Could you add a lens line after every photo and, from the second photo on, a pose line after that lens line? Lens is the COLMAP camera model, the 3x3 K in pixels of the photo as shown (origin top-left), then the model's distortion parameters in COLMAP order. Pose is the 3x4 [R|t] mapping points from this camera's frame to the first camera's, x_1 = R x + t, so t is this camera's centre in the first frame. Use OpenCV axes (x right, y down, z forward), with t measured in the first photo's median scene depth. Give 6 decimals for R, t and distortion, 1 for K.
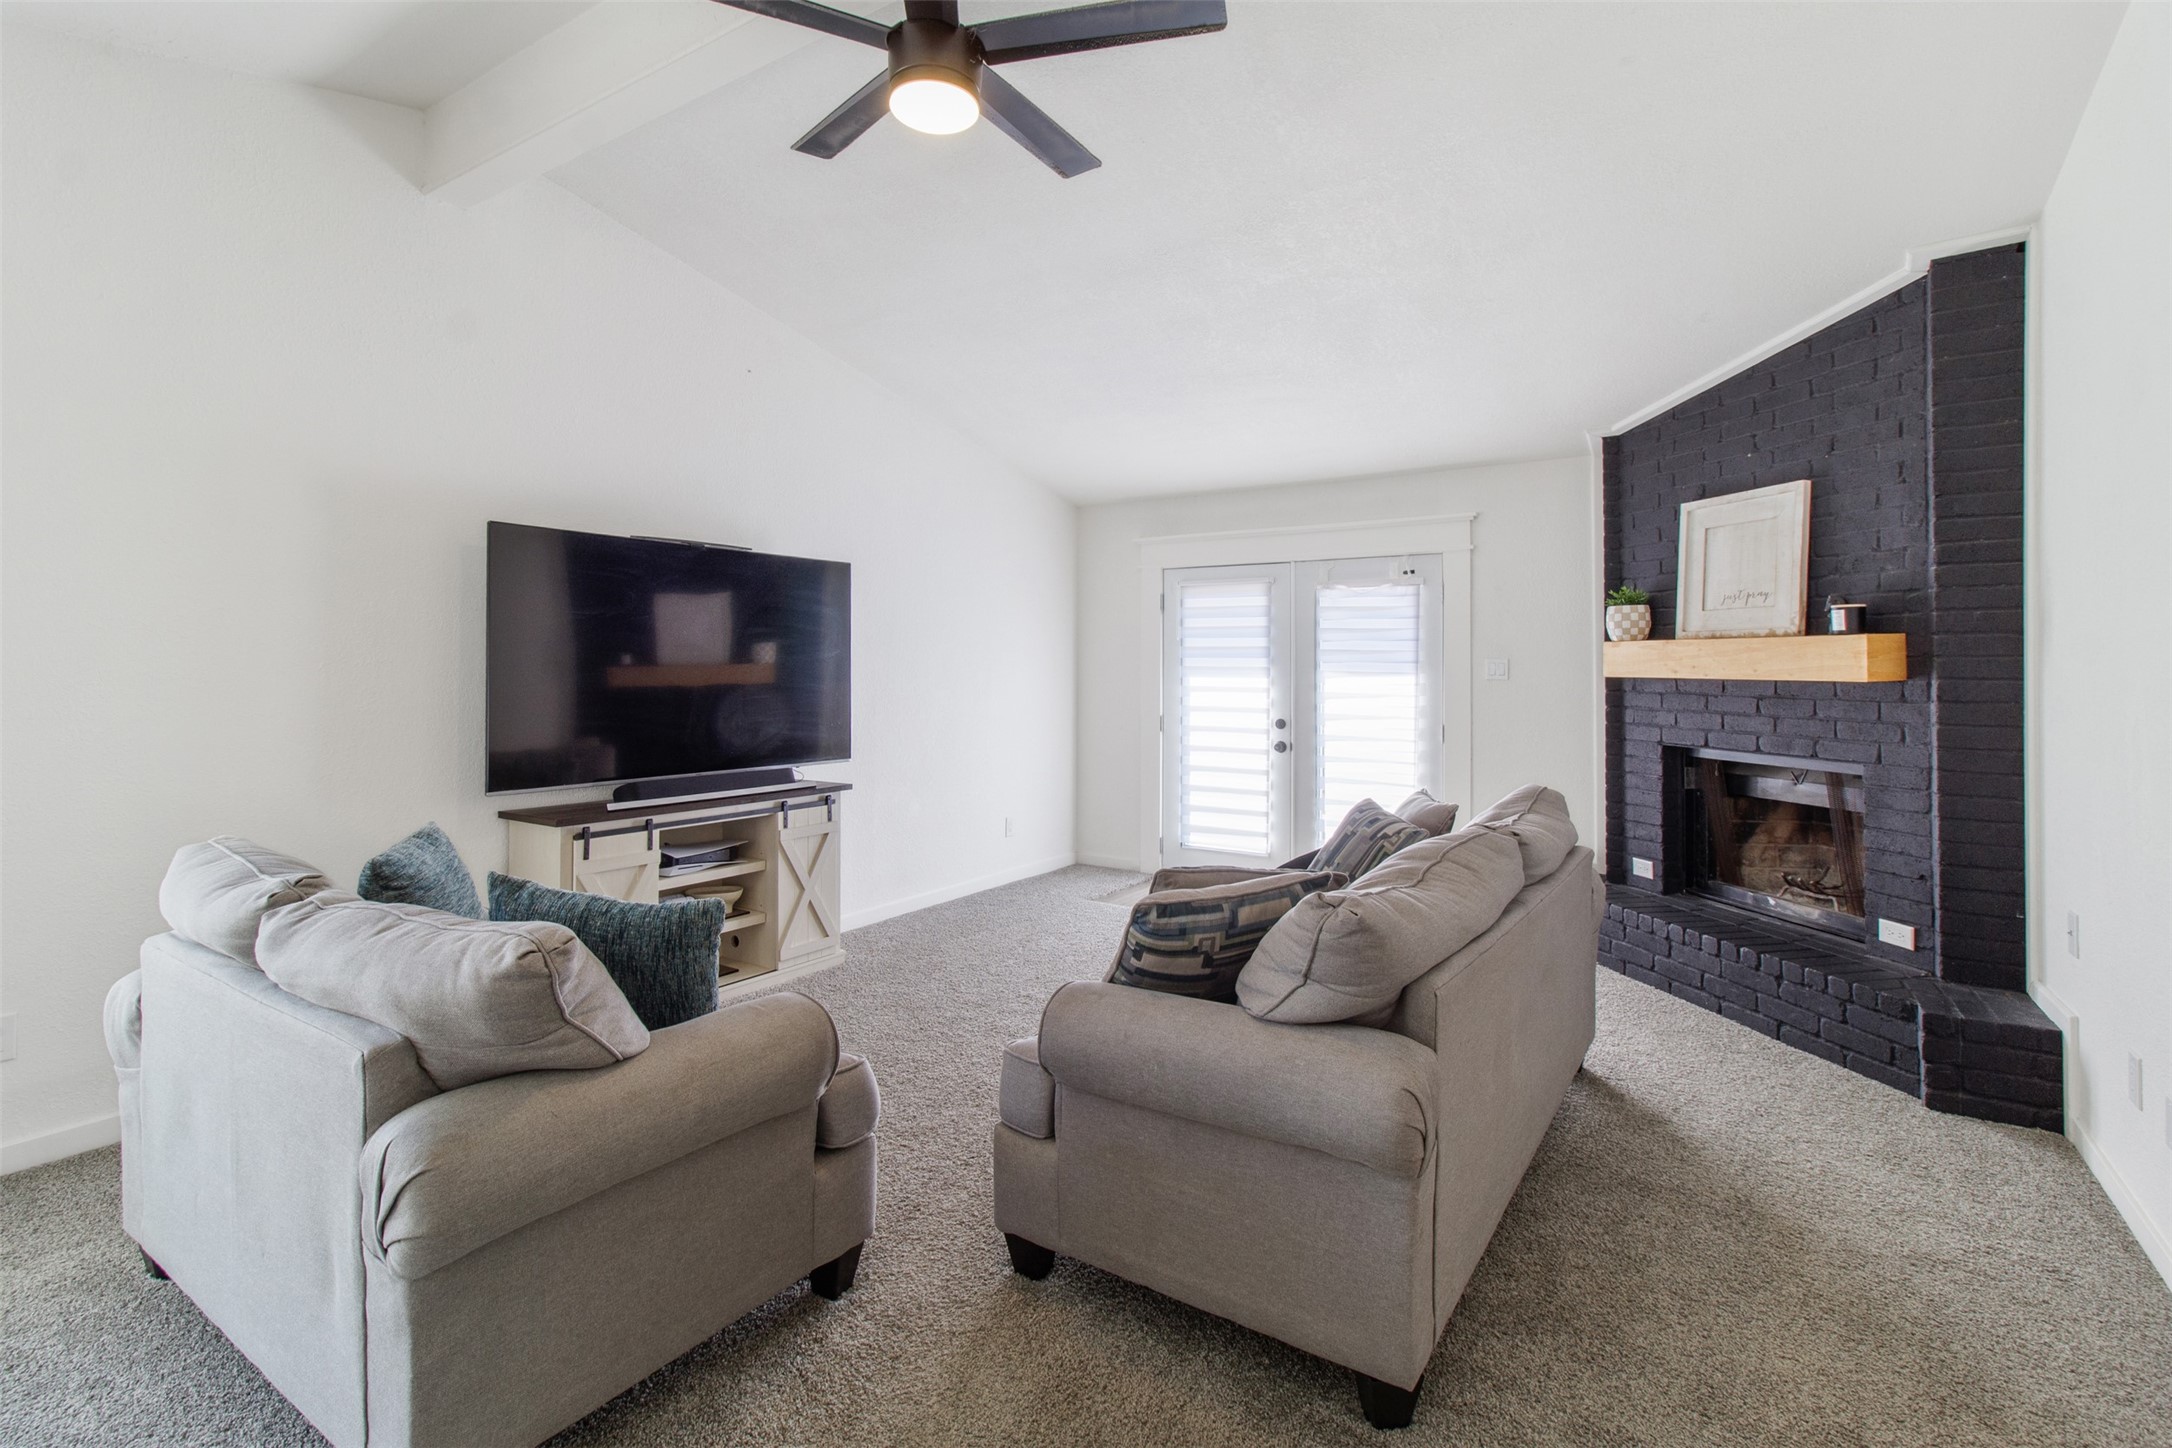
lens RADIAL K [[1016.0, 0, 1083.8], [0, 1016.0, 652.8], [0, 0, 1]] dist [0.000127, 0.000126]
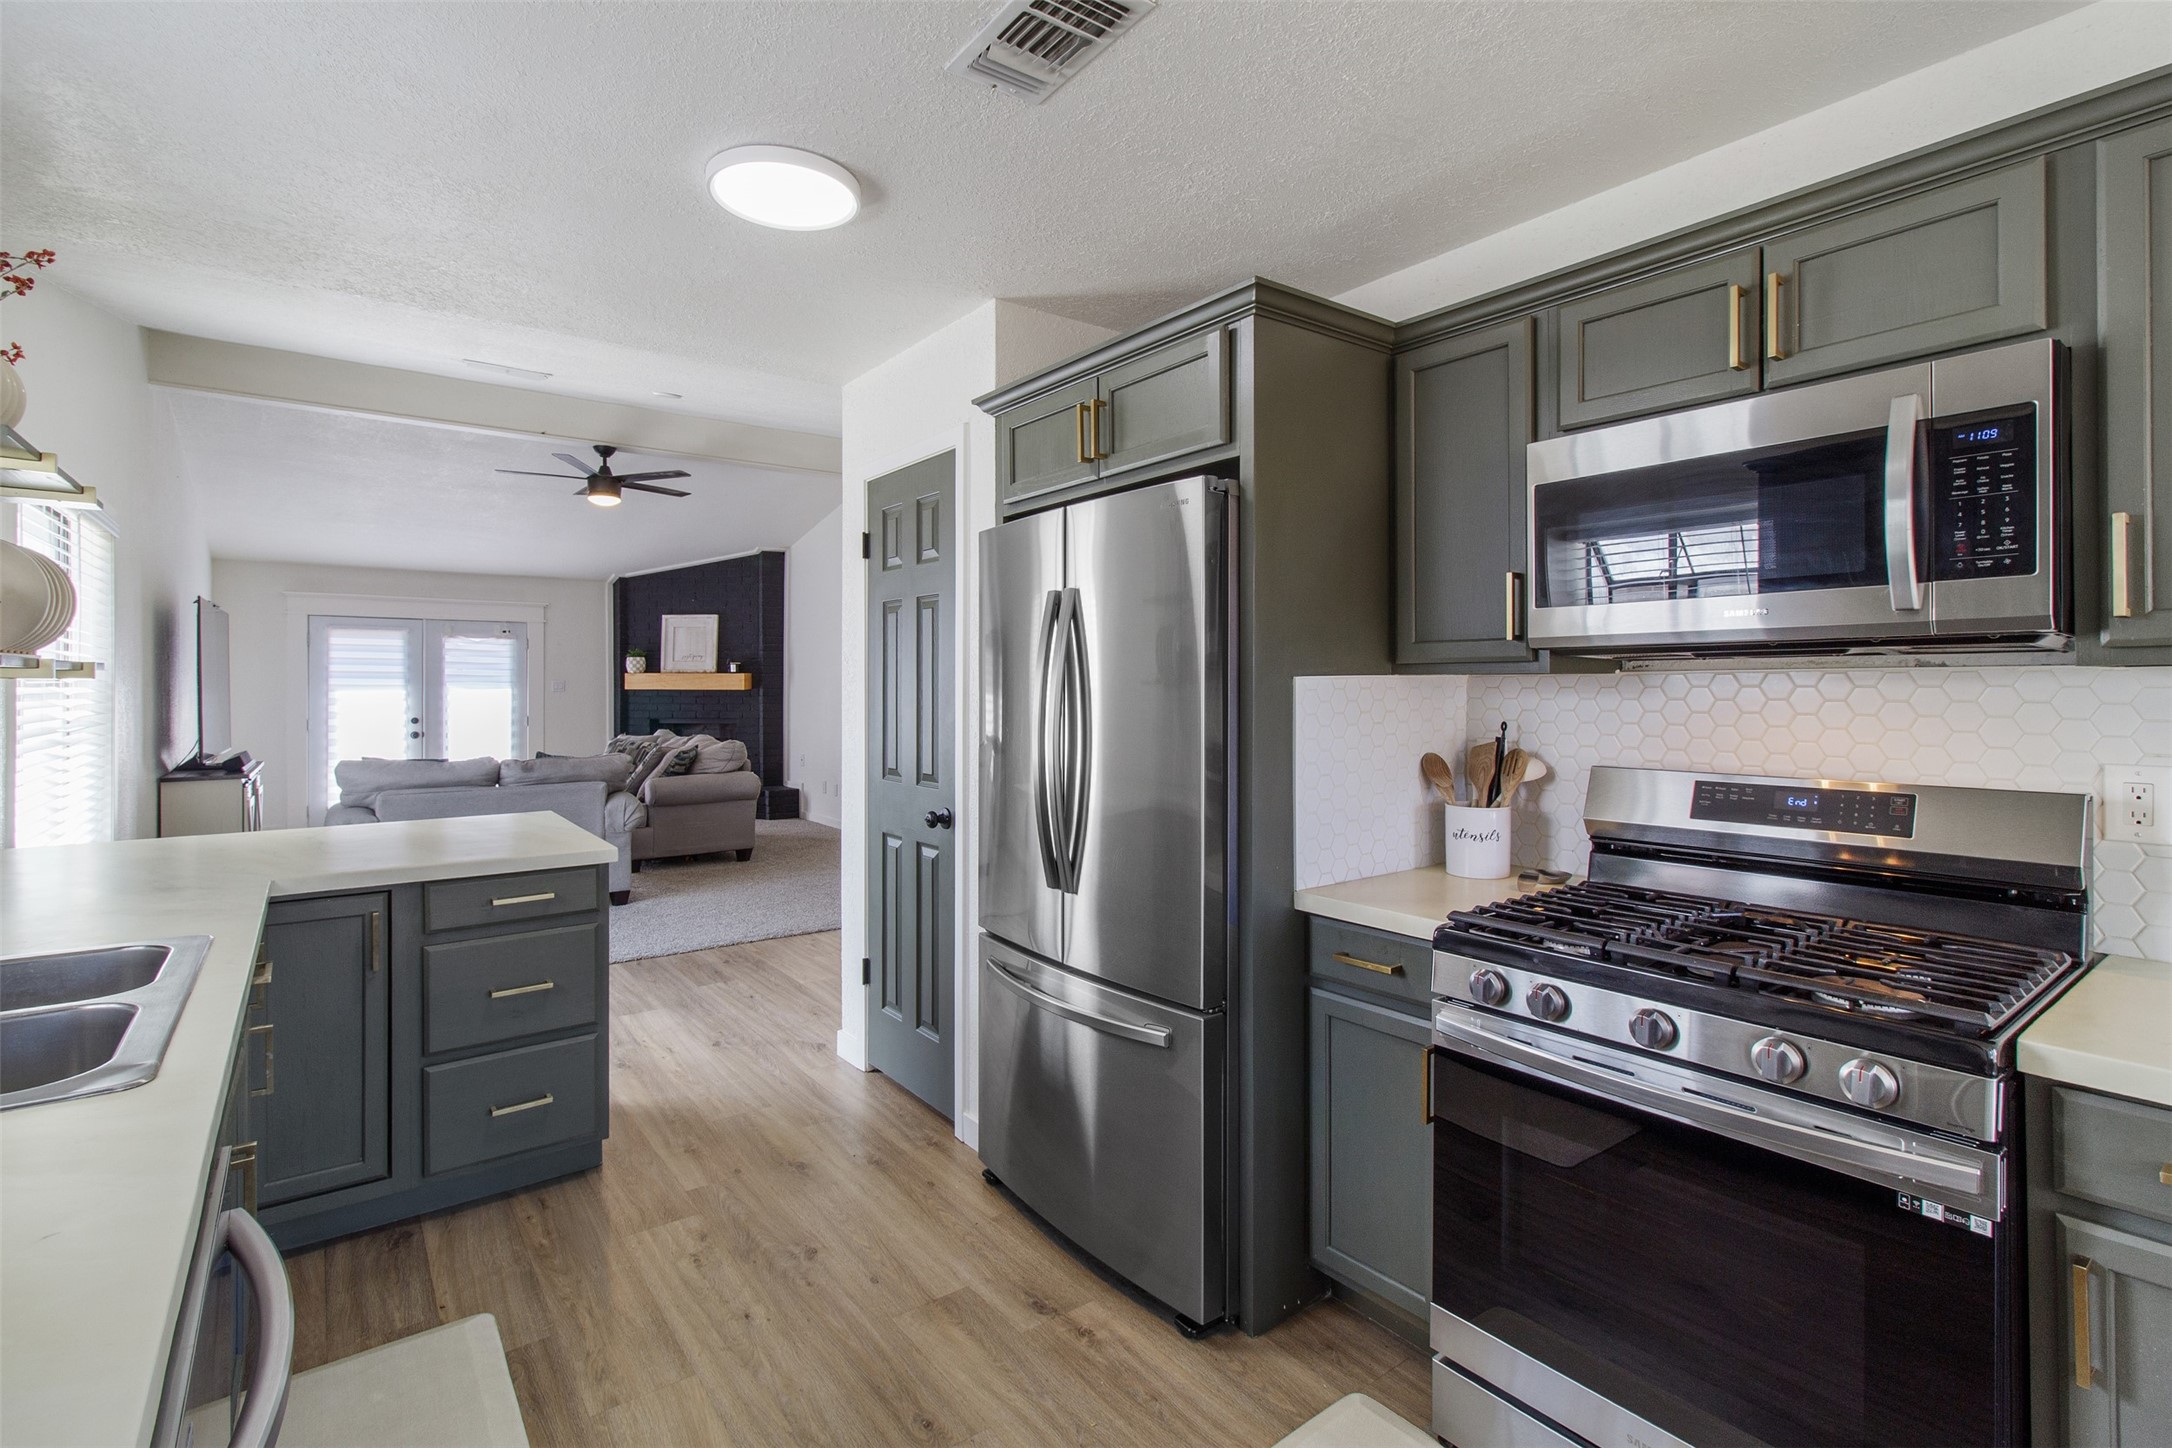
lens RADIAL K [[999.5, 0, 1086.8], [0, 999.5, 698.1], [0, 0, 1]] dist [0.000009, -0.000147]
pose [[0.328575, -0.013509, 0.944381, -1.192695], [-0.012615, 0.999746, 0.018690, -0.010010], [-0.944393, -0.018055, 0.328321, -0.644642]]
